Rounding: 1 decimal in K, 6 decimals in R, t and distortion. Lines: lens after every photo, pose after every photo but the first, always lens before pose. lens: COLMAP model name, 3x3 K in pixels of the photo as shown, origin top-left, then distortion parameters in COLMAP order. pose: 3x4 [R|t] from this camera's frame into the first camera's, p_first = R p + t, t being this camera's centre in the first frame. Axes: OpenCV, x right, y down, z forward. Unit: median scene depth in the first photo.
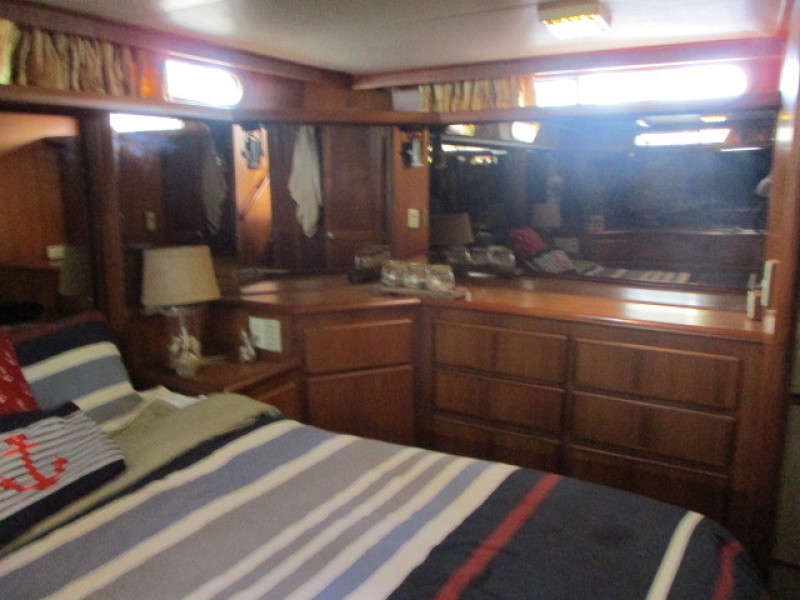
lens RADIAL K [[680.3, 0, 400.3], [0, 680.3, 278.3], [0, 0, 1]] dist [0.003705, 0.002116]
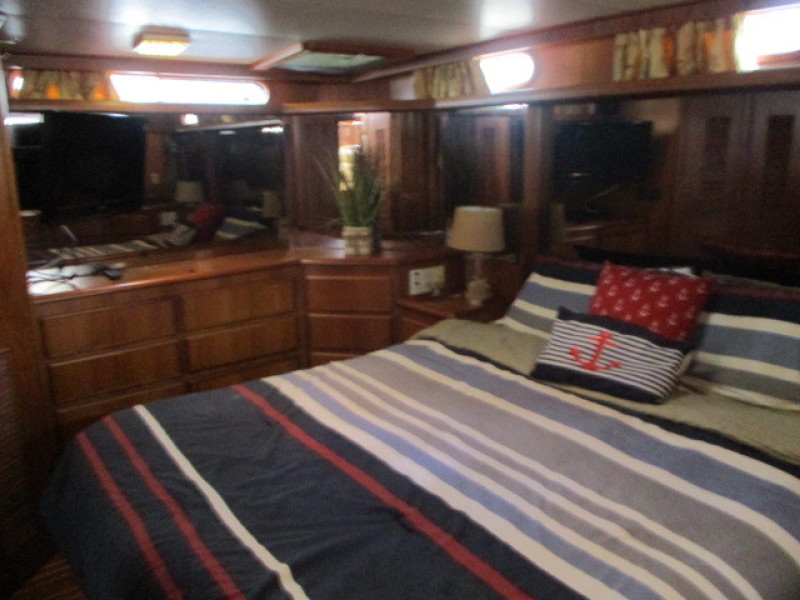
lens RADIAL K [[653.3, 0, 404.5], [0, 653.3, 298.9], [0, 0, 1]] dist [-0.001250, 0.001378]
pose [[-0.368729, 0.240105, -0.897991, 0.588936], [-0.133180, 0.942450, 0.306678, -0.146608], [0.919947, 0.232675, -0.315531, 0.731236]]
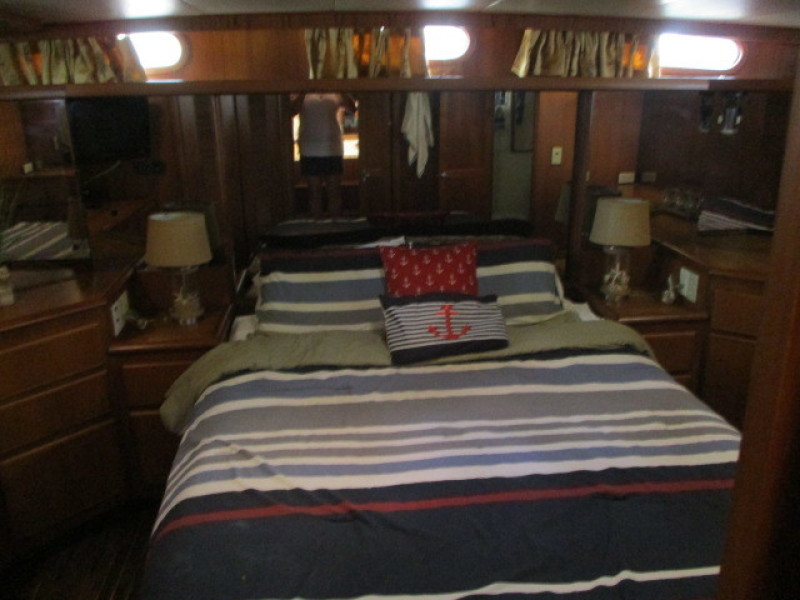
lens RADIAL K [[653.3, 0, 404.5], [0, 653.3, 298.9], [0, 0, 1]] dist [-0.001250, 0.001378]
pose [[0.610104, 0.268098, -0.745585, 0.423423], [-0.135341, 0.962446, 0.235329, -0.112242], [0.780677, -0.042666, 0.623477, -0.078074]]
